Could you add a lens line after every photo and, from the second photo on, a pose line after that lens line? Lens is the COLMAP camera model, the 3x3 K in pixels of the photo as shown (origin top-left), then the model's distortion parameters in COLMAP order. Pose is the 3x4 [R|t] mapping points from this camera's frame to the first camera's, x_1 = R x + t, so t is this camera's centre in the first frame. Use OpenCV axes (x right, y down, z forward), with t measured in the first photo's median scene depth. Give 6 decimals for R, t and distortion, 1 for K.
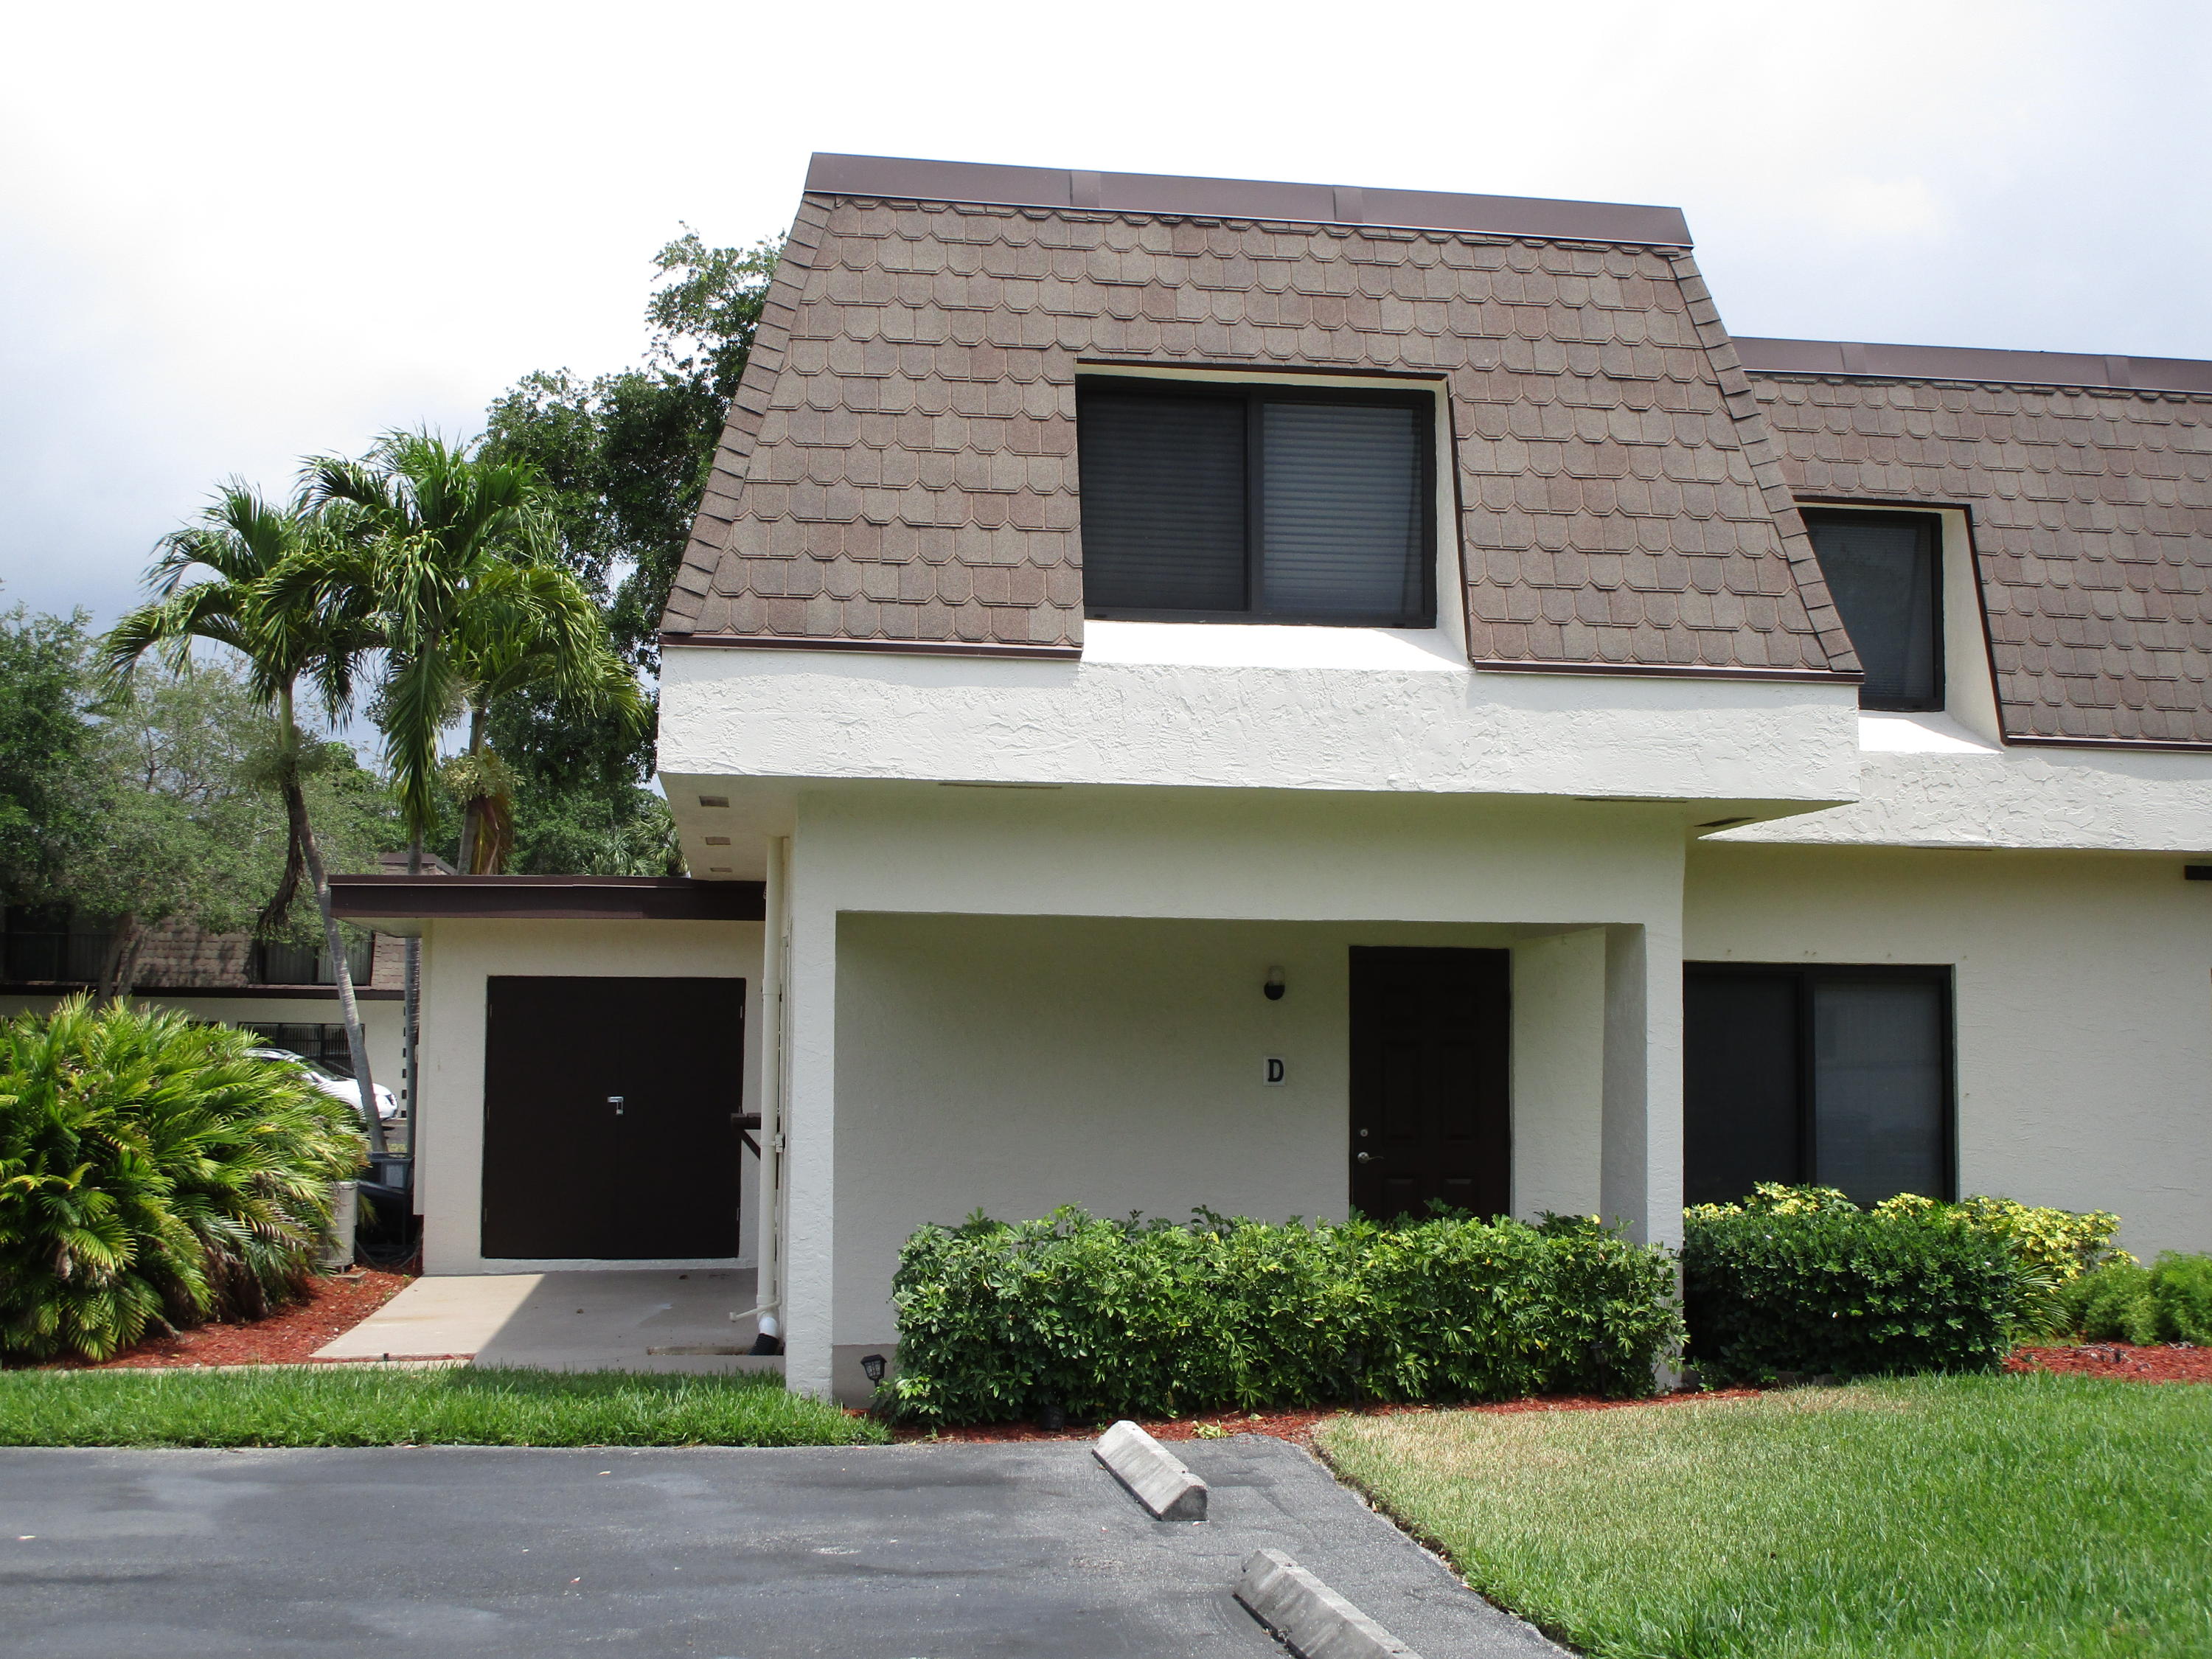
lens RADIAL K [[2763.7, 0, 1105.4], [0, 2763.7, 828.3], [0, 0, 1]] dist [-0.028667, 0.000000]
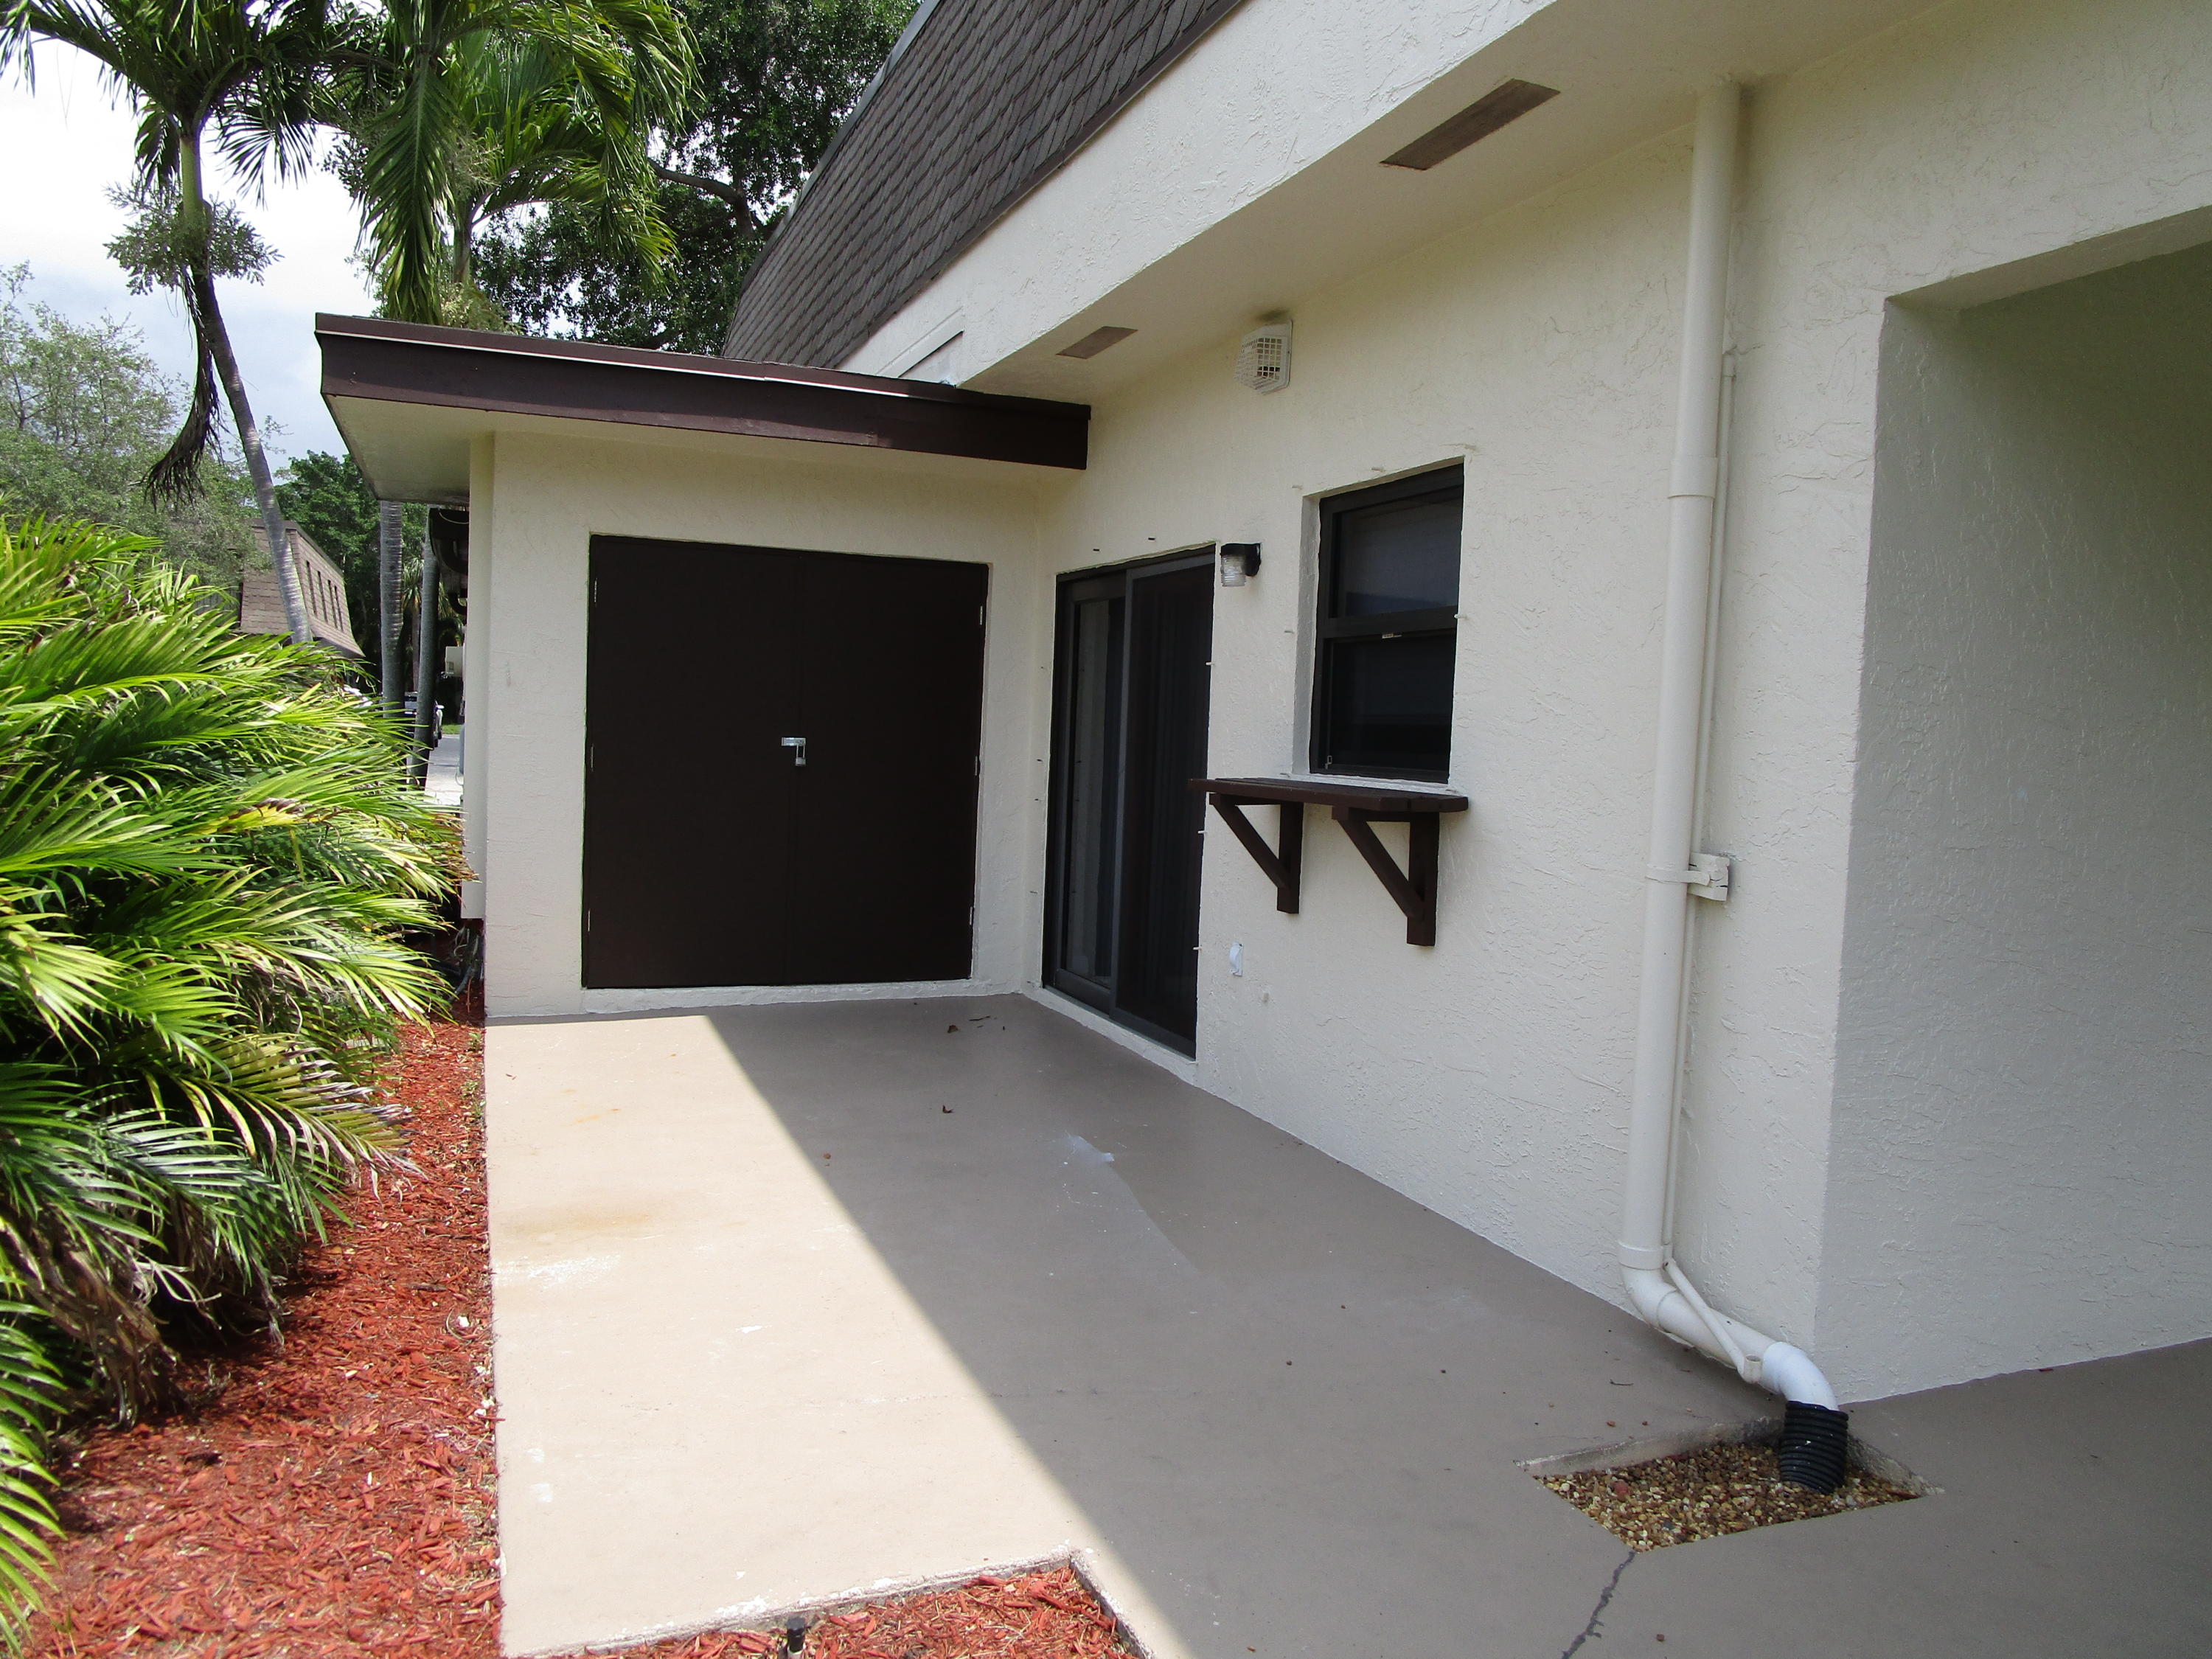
lens RADIAL K [[1567.1, 0, 1111.5], [0, 1567.1, 831.5], [0, 0, 1]] dist [-0.026575, -0.001787]
pose [[0.963757, 0.015864, 0.266309, -0.203634], [-0.056453, 0.987752, 0.145460, 0.061804], [-0.260739, -0.155222, 0.952849, 0.631555]]
